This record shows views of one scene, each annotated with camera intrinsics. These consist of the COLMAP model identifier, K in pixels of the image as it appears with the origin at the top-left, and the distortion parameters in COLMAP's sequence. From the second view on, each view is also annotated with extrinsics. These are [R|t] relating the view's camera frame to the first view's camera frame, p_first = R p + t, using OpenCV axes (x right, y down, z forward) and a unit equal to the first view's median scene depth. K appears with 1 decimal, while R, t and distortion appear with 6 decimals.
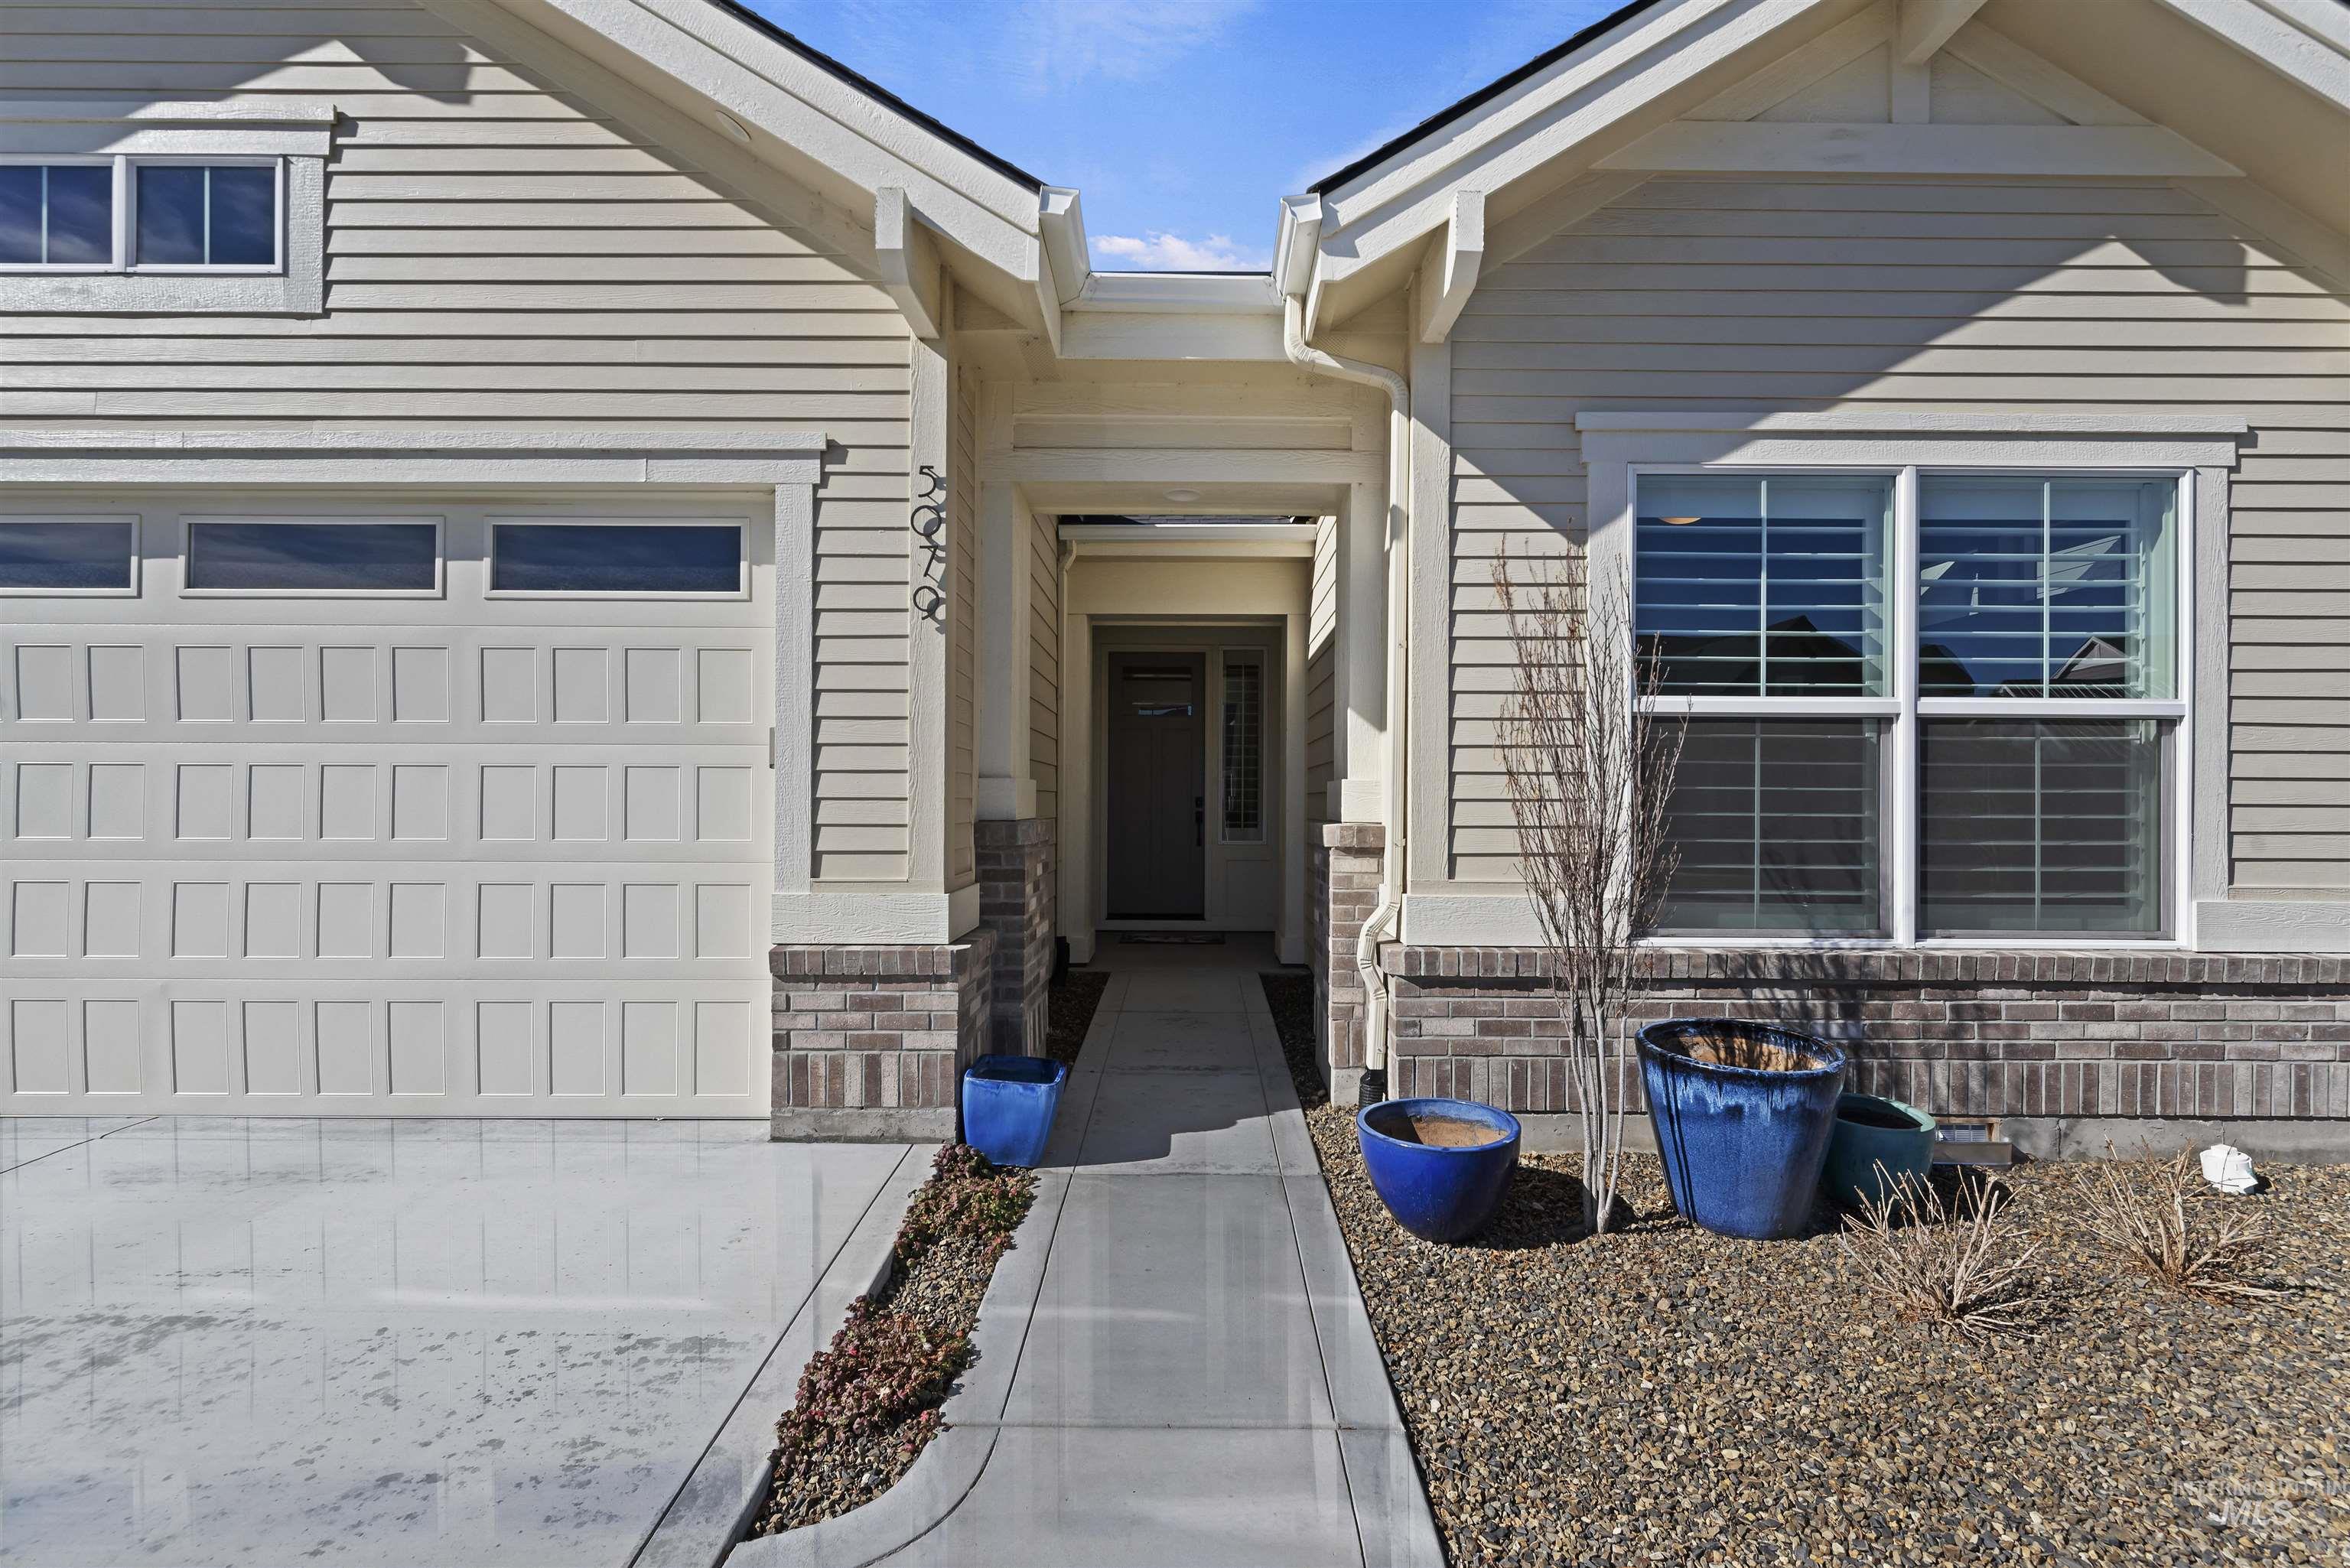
lens RADIAL K [[1029.0, 0, 1197.8], [0, 1029.0, 805.3], [0, 0, 1]] dist [0.001623, 0.000149]
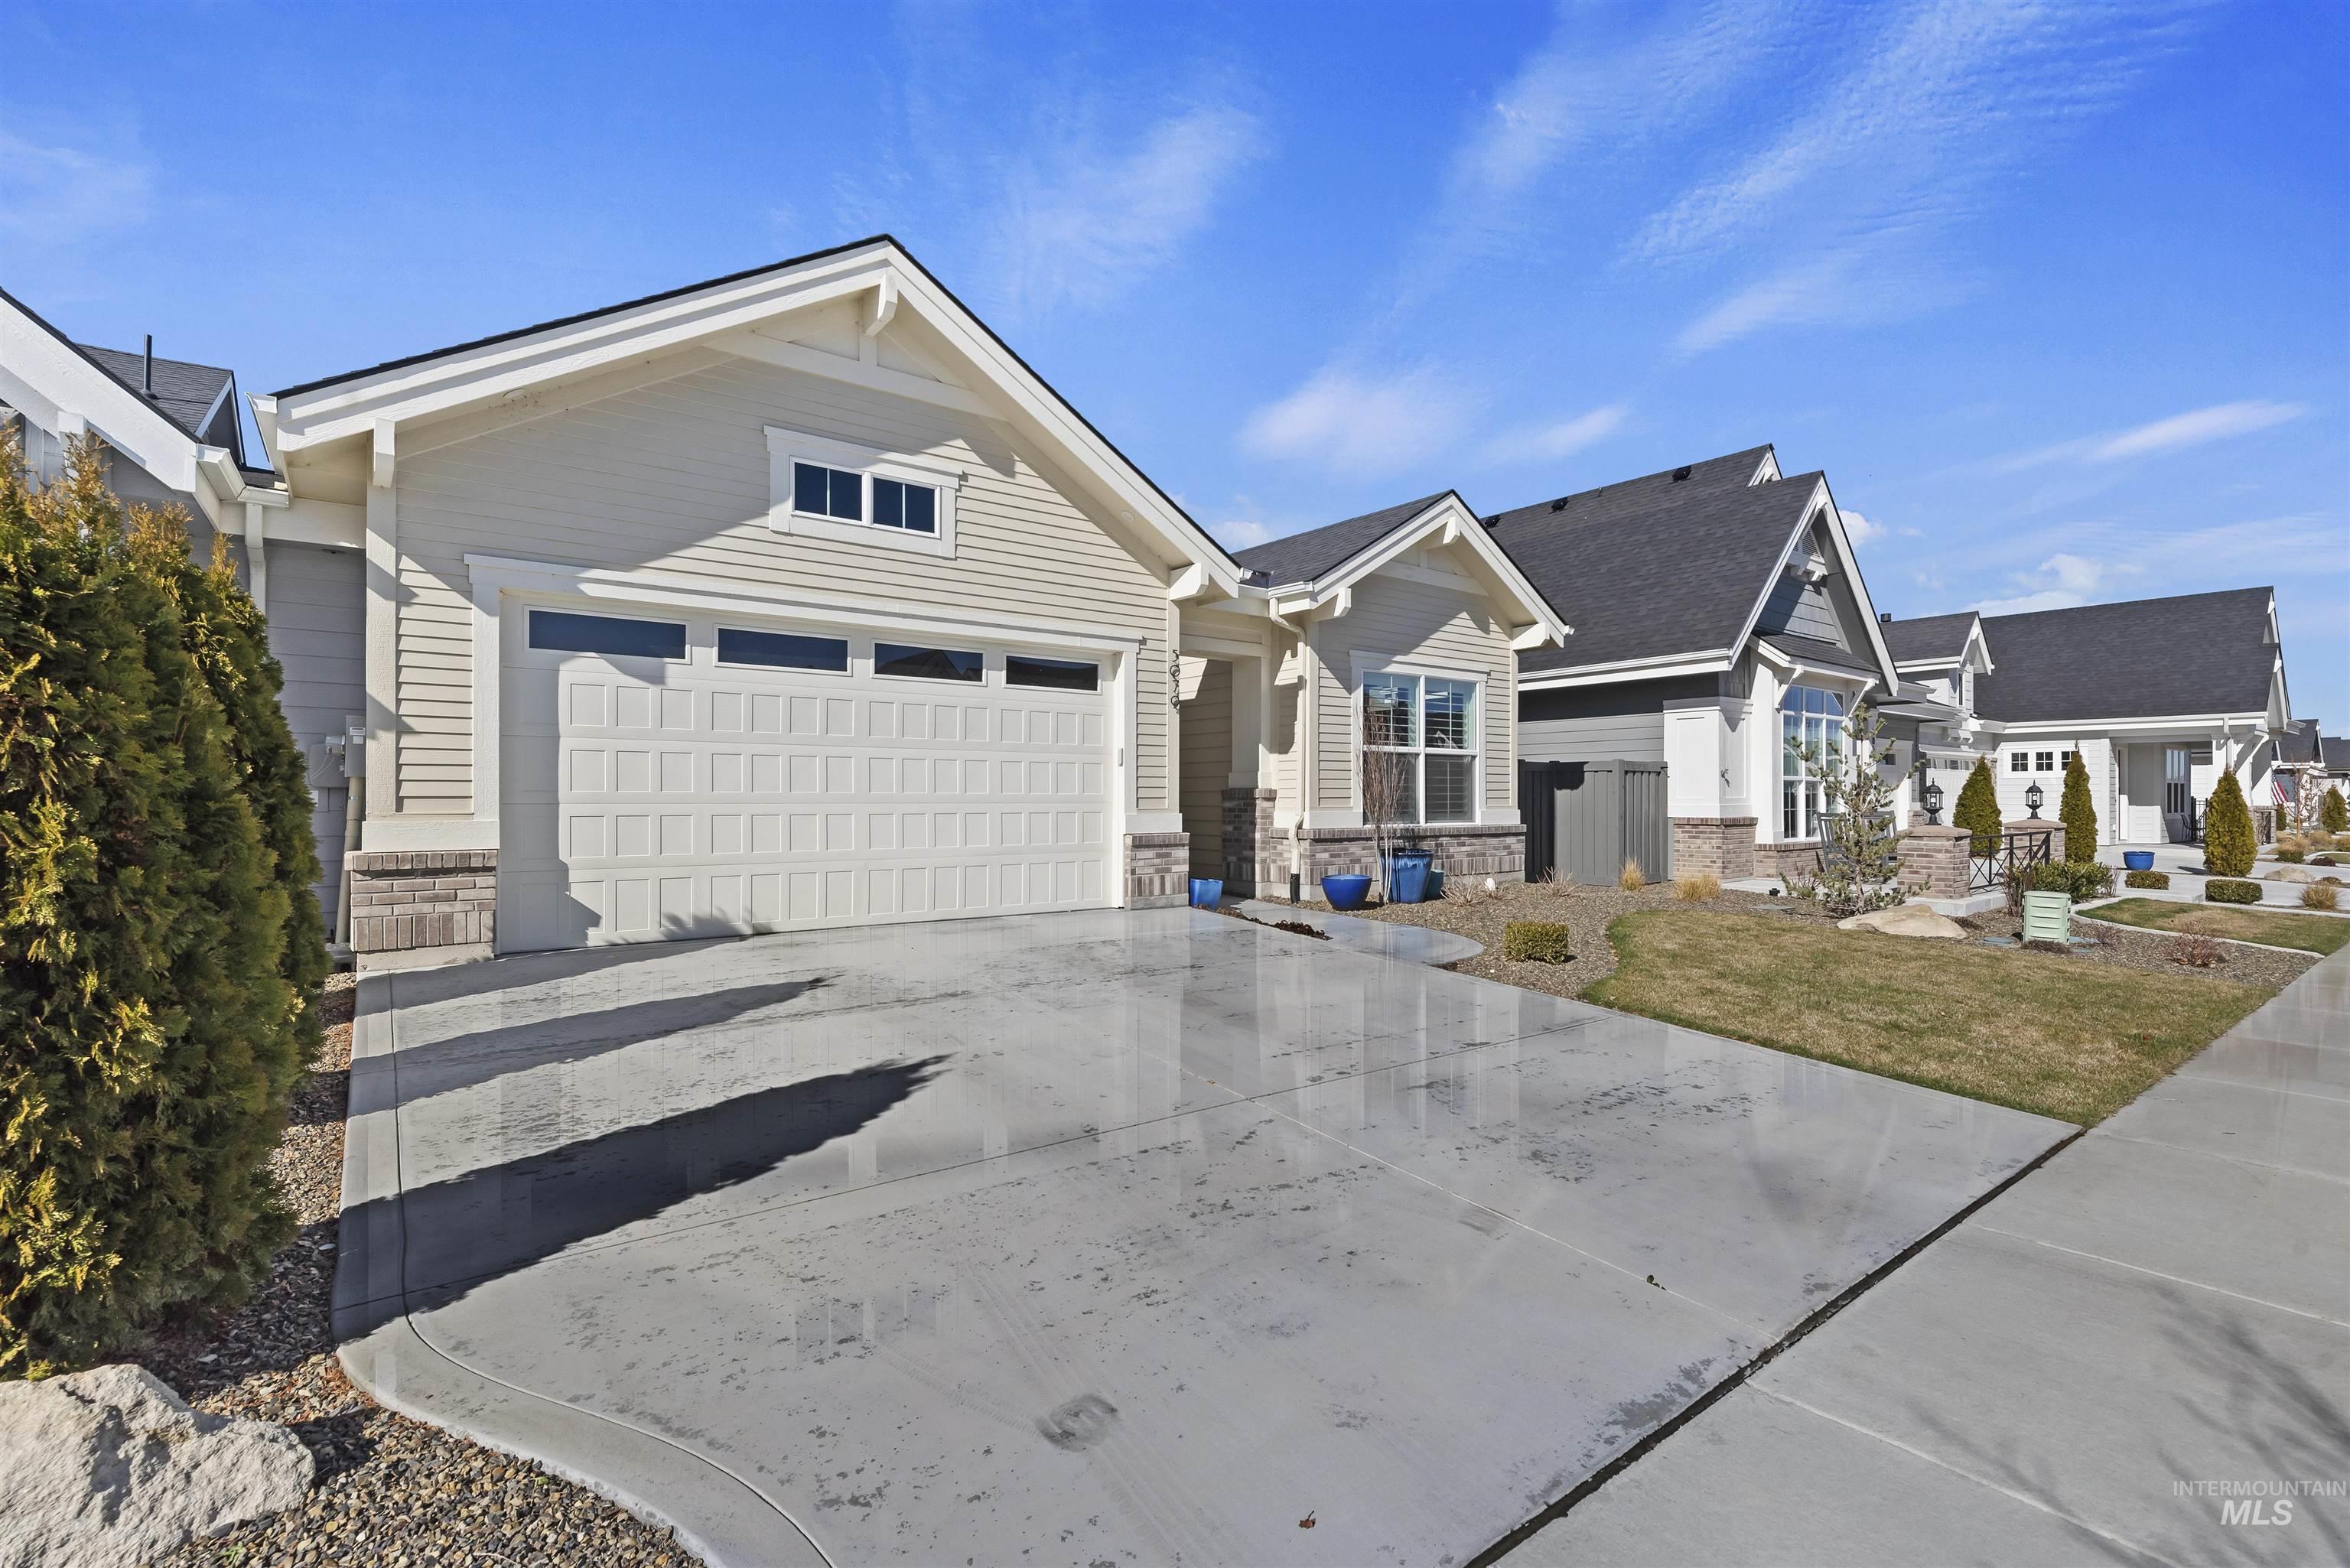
lens RADIAL K [[1033.2, 0, 1167.2], [0, 1033.2, 819.8], [0, 0, 1]] dist [0.003358, -0.000025]
pose [[0.806019, -0.016527, 0.591659, -1.834659], [0.006532, 0.999798, 0.019030, 0.051881], [-0.591854, -0.011474, 0.805964, -1.105421]]
